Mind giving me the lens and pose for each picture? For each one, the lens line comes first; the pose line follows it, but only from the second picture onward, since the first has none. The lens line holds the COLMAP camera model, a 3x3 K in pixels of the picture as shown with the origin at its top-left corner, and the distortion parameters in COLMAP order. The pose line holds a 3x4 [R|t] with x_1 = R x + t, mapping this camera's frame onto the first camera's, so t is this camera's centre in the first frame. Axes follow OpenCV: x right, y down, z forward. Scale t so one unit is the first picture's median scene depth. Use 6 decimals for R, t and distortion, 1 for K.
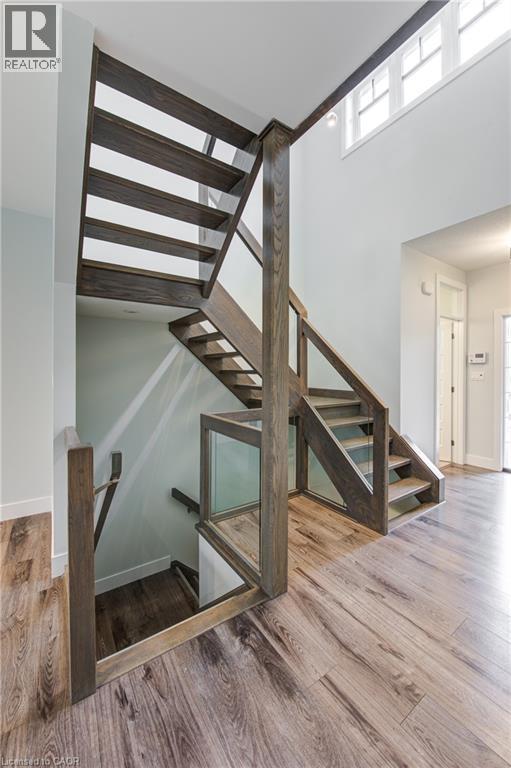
lens RADIAL K [[301.1, 0, 257.6], [0, 301.1, 371.8], [0, 0, 1]] dist [0.000187, -0.000152]
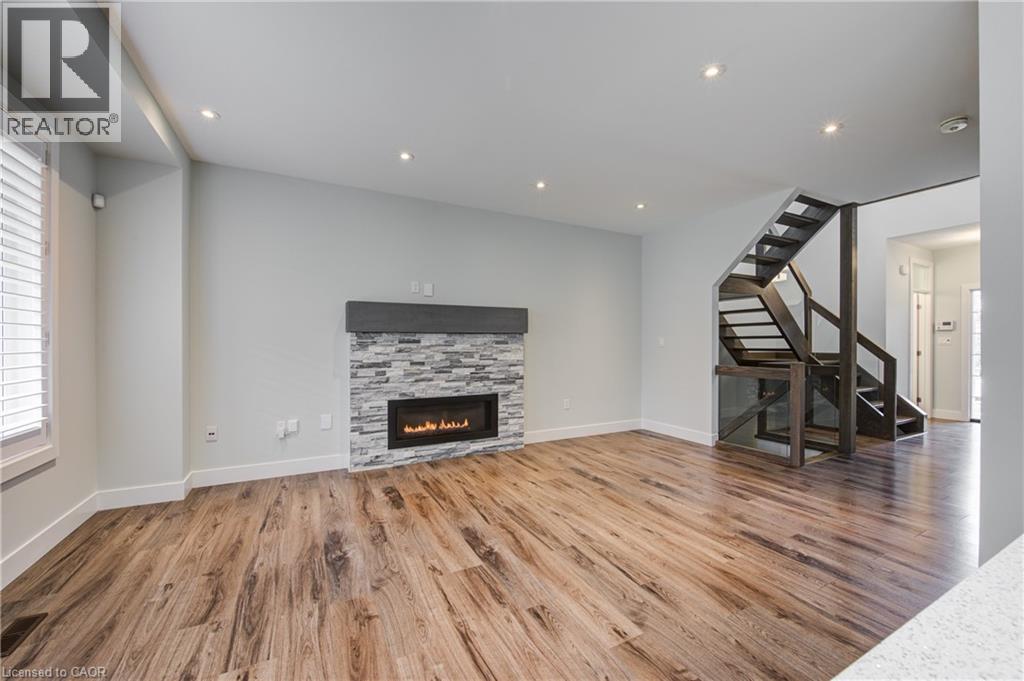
lens RADIAL K [[401.1, 0, 514.5], [0, 401.1, 344.4], [0, 0, 1]] dist [-0.000580, -0.000146]
pose [[0.992260, 0.000726, -0.124174, -0.769512], [-0.000634, 0.999999, 0.000784, 0.027873], [0.124174, -0.000699, 0.992260, -0.785699]]
